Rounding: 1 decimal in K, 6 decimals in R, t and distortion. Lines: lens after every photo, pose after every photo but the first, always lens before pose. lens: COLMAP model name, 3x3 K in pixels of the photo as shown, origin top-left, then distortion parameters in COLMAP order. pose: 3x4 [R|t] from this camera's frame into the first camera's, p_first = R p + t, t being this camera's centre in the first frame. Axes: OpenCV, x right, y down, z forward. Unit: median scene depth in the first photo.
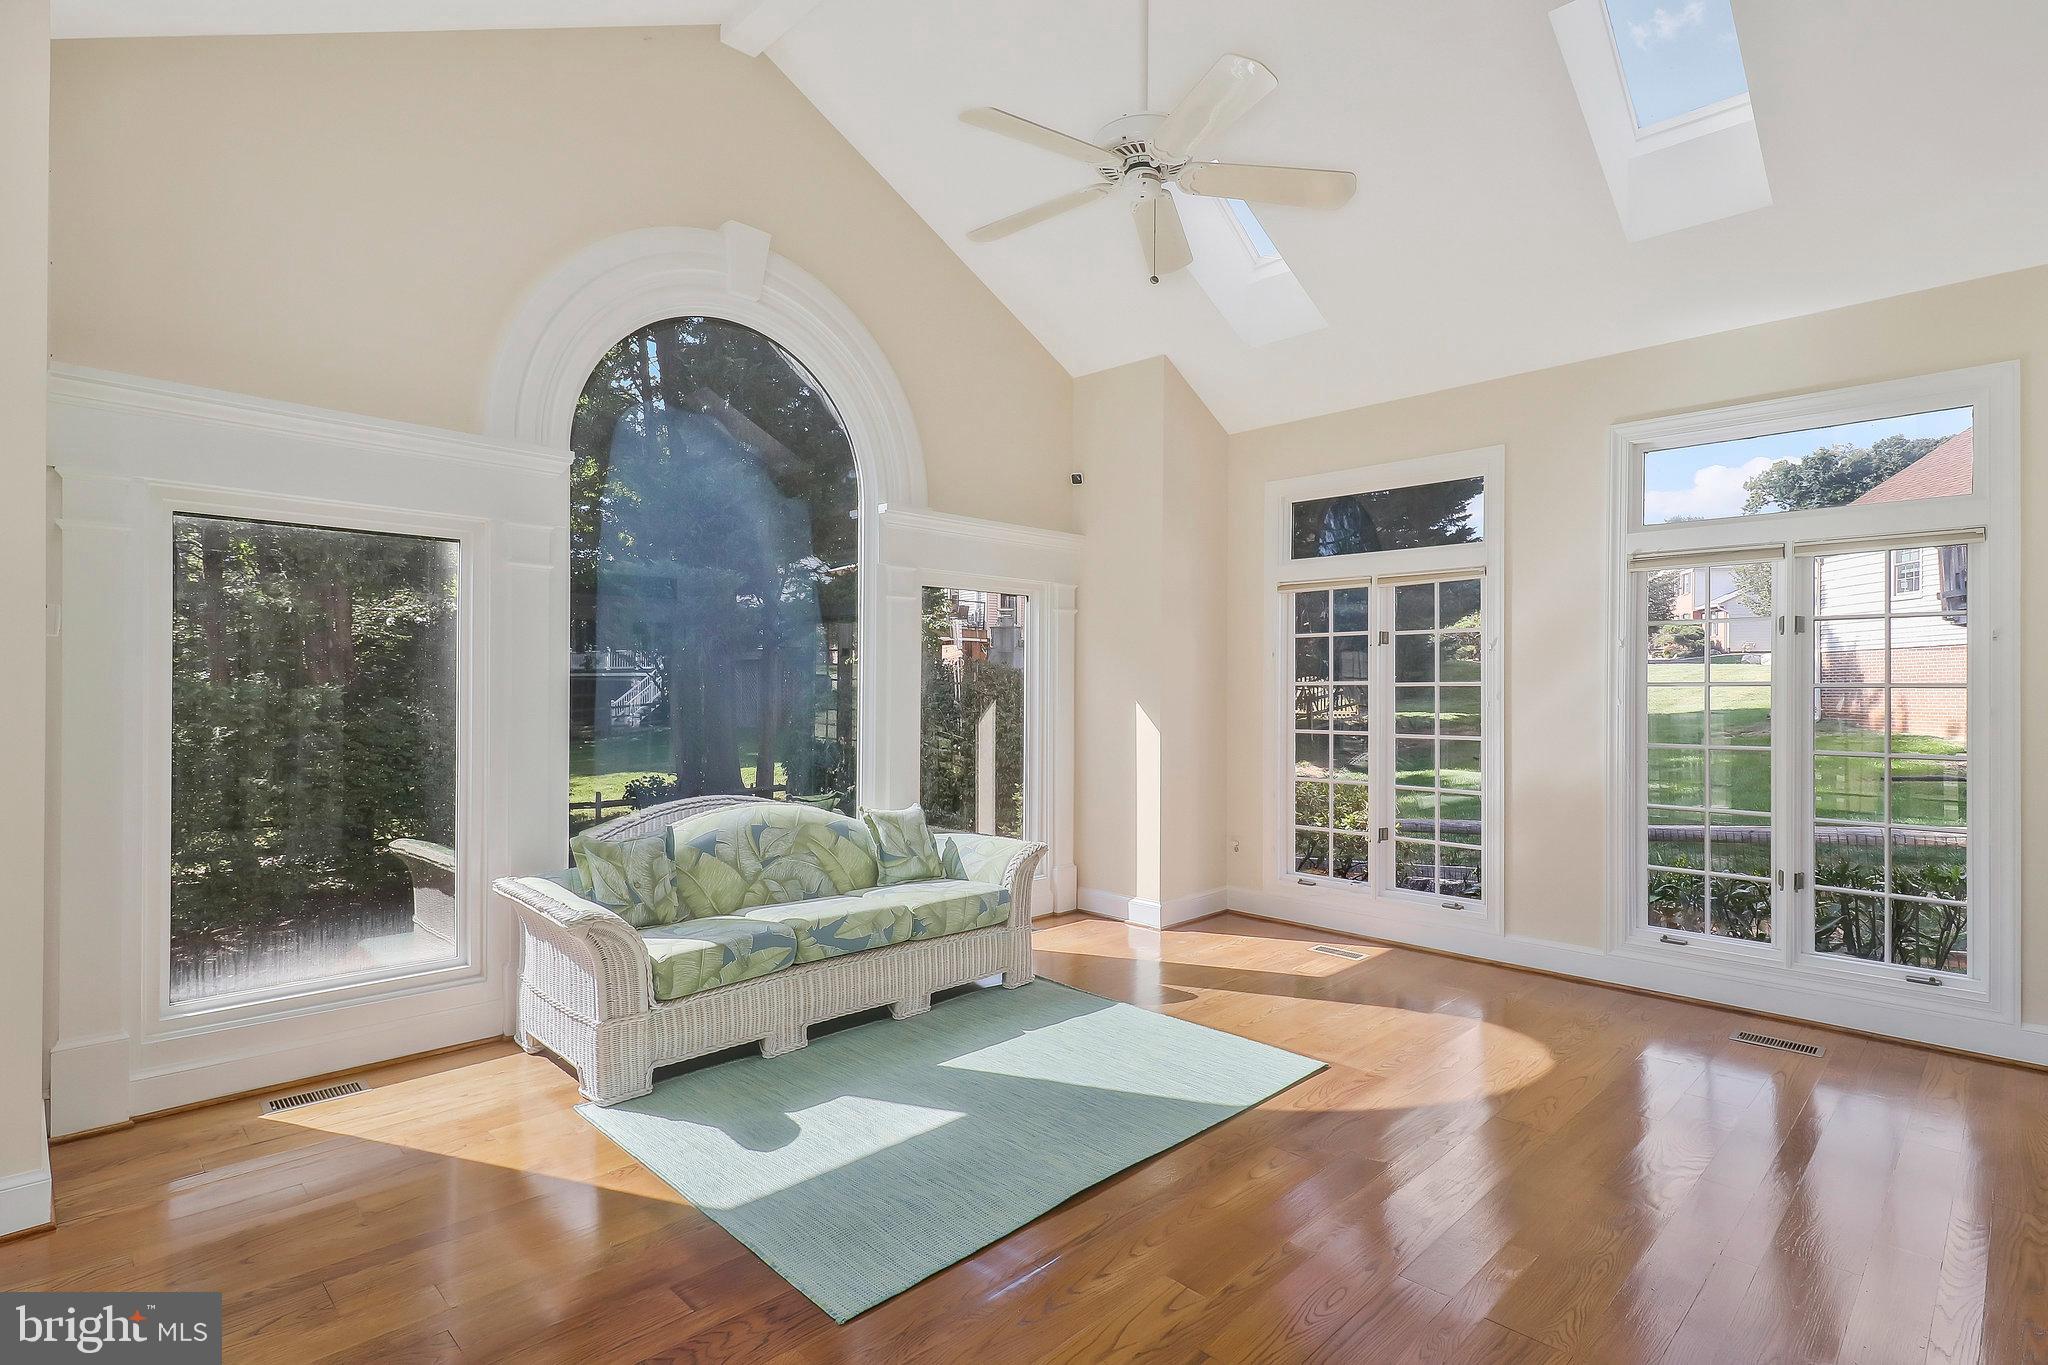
lens RADIAL K [[1059.2, 0, 1028.5], [0, 1059.2, 672.4], [0, 0, 1]] dist [-0.000758, -0.001175]
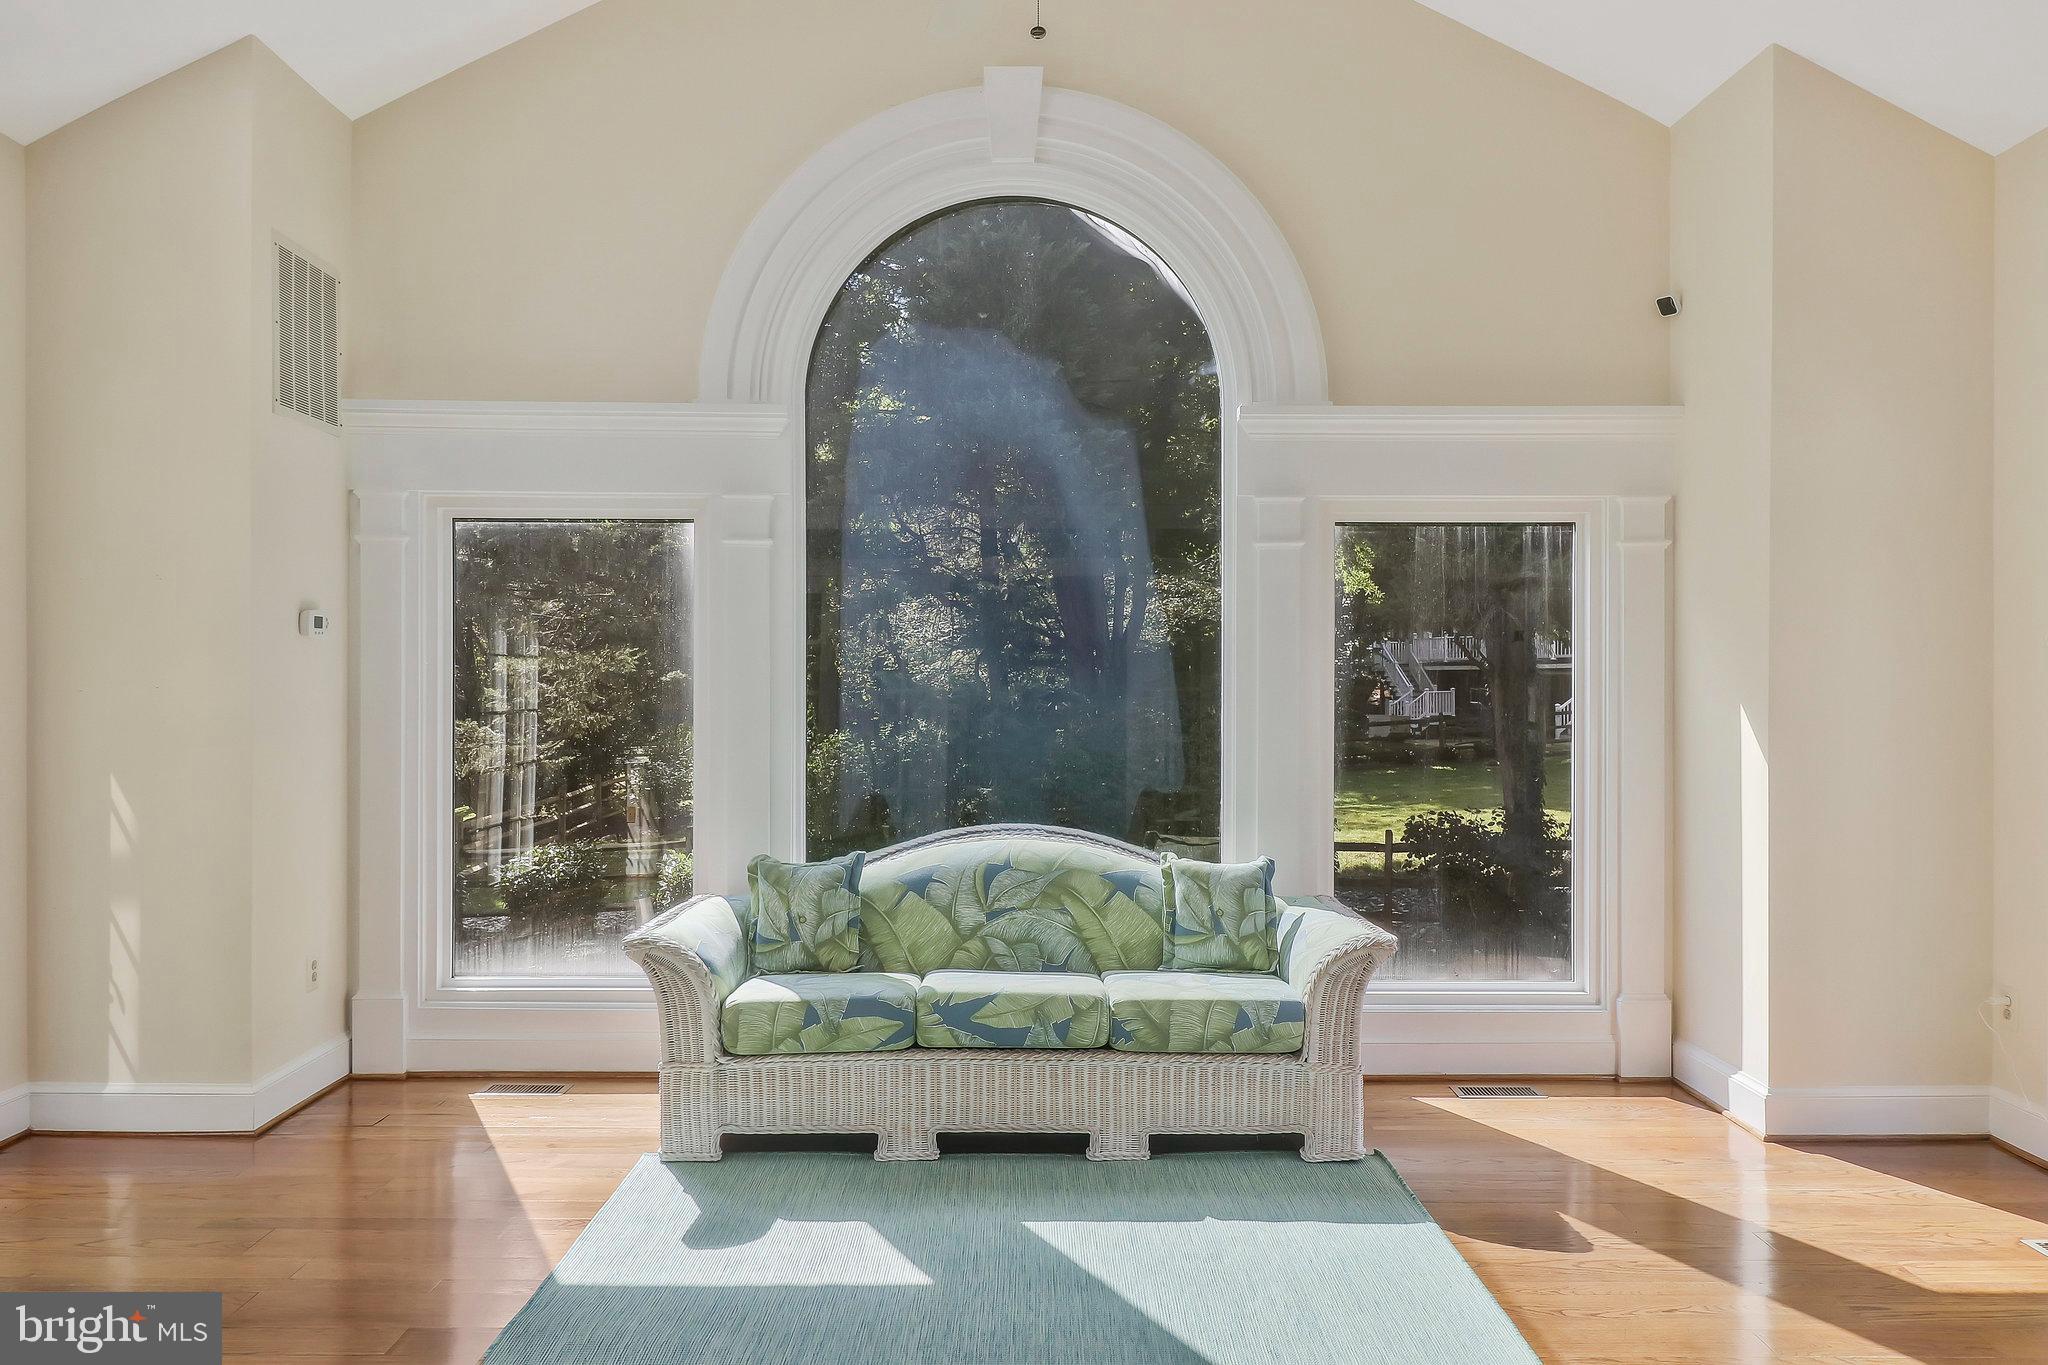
lens RADIAL K [[1527.7, 0, 1024.0], [0, 1527.7, 682.5], [0, 0, 1]] dist [0.002578, -0.002708]
pose [[0.682642, -0.005746, -0.730730, 0.571340], [0.012434, 0.999916, 0.003753, 0.011975], [0.730647, -0.011648, 0.682656, 0.286481]]
